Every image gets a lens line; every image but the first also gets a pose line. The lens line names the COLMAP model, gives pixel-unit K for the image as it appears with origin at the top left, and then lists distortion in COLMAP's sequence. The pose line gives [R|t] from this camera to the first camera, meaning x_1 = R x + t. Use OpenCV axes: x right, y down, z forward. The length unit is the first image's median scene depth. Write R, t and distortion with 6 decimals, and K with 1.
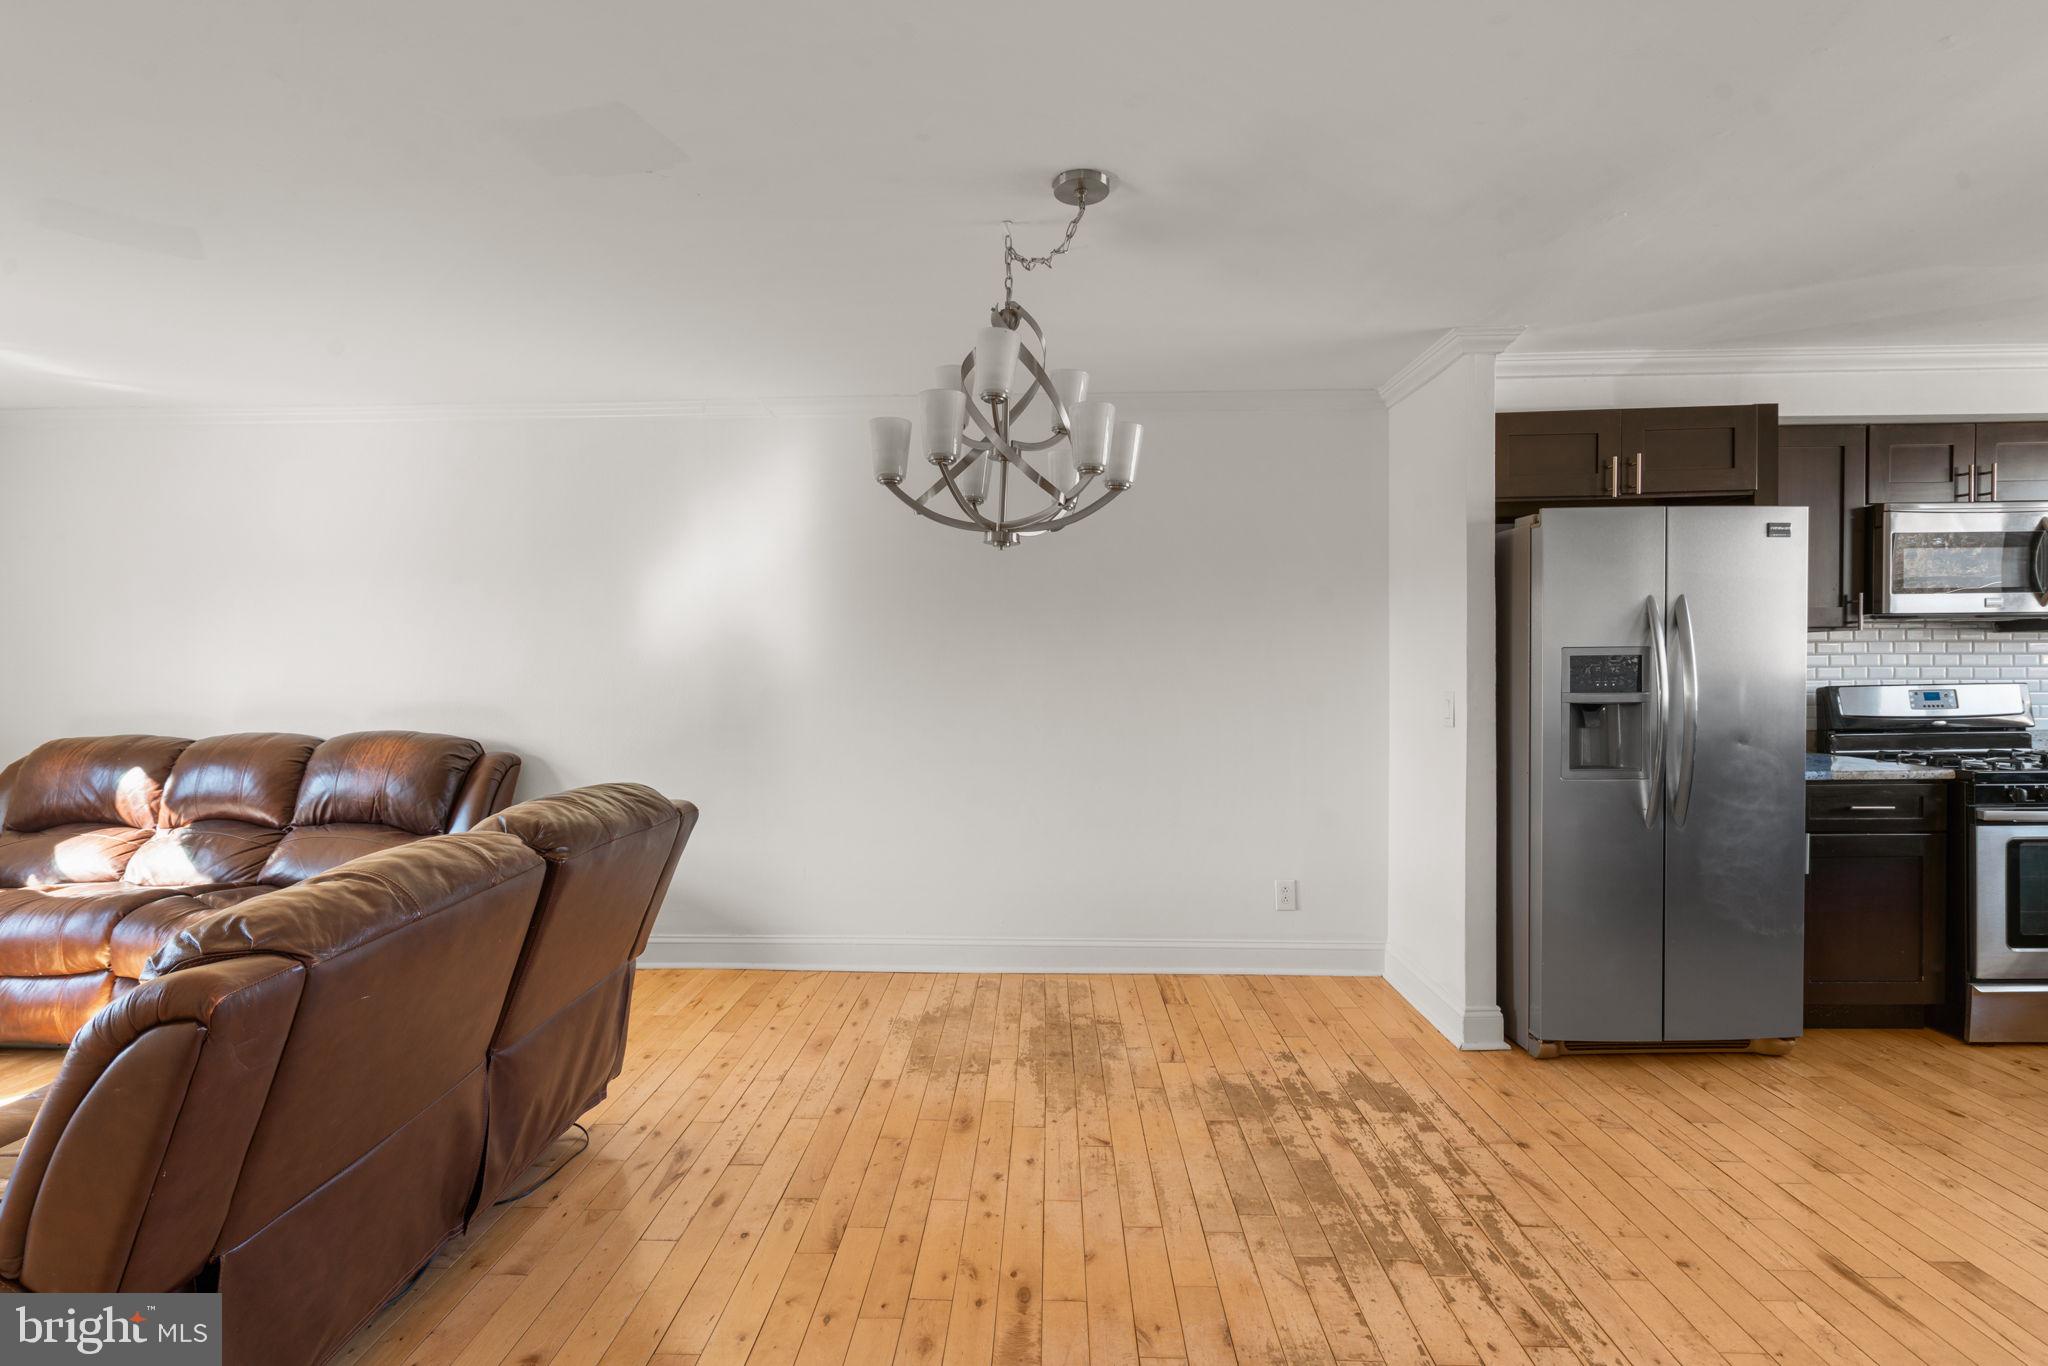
lens RADIAL K [[894.2, 0, 1024.9], [0, 894.2, 682.0], [0, 0, 1]] dist [0.000347, -0.000733]
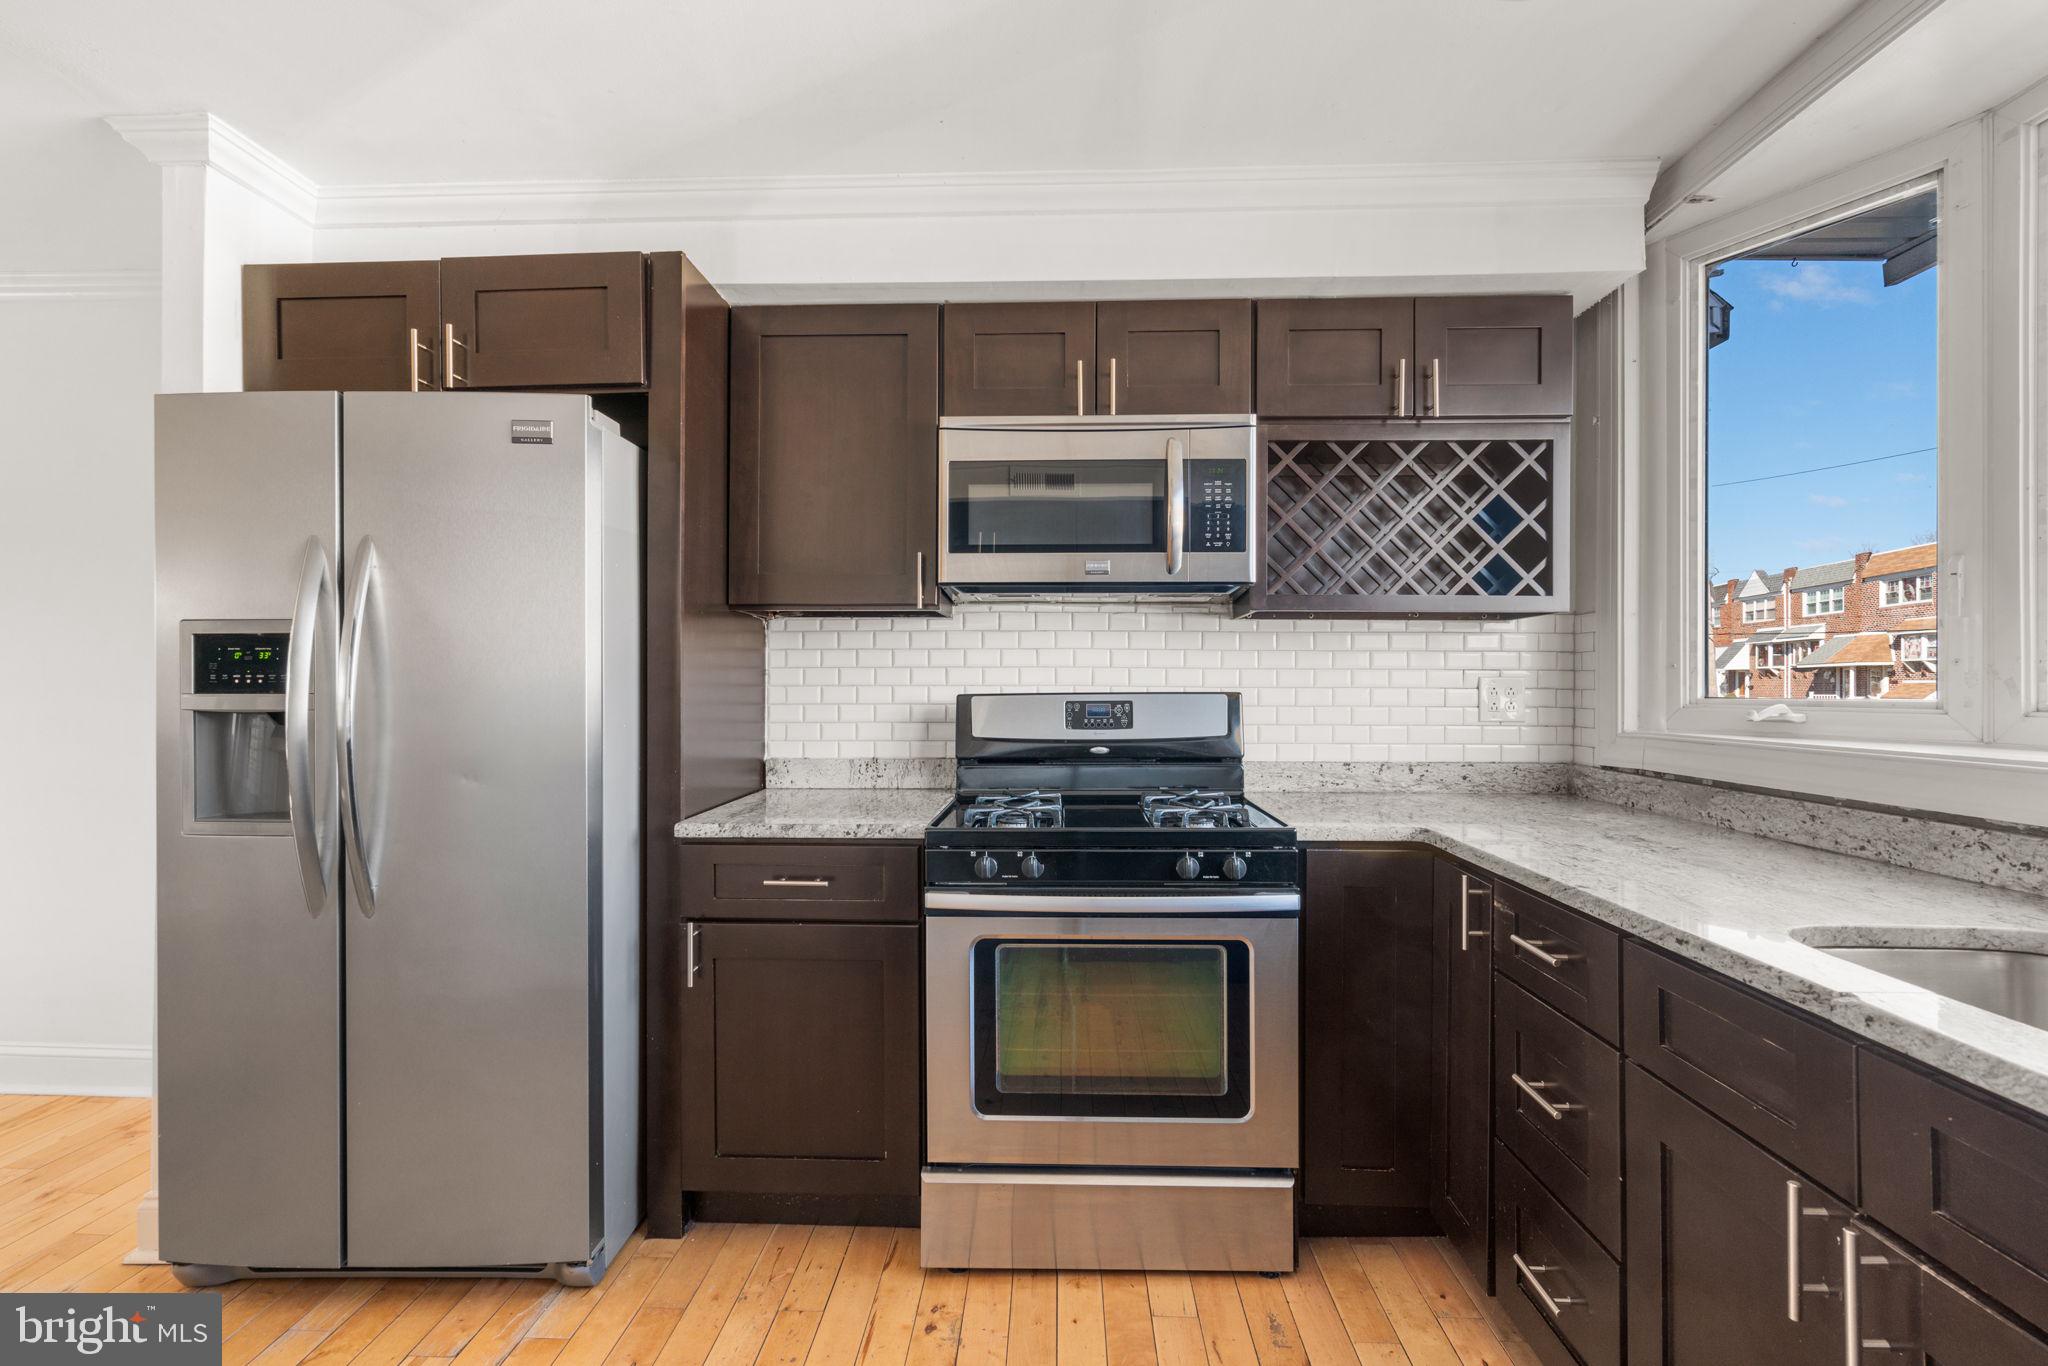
lens RADIAL K [[925.2, 0, 1027.3], [0, 925.2, 679.4], [0, 0, 1]] dist [-0.000776, 0.000583]
pose [[0.999894, 0.014473, -0.001785, 1.132489], [-0.014501, 0.999755, -0.016734, 0.005068], [0.001543, 0.016758, 0.999858, 0.350158]]
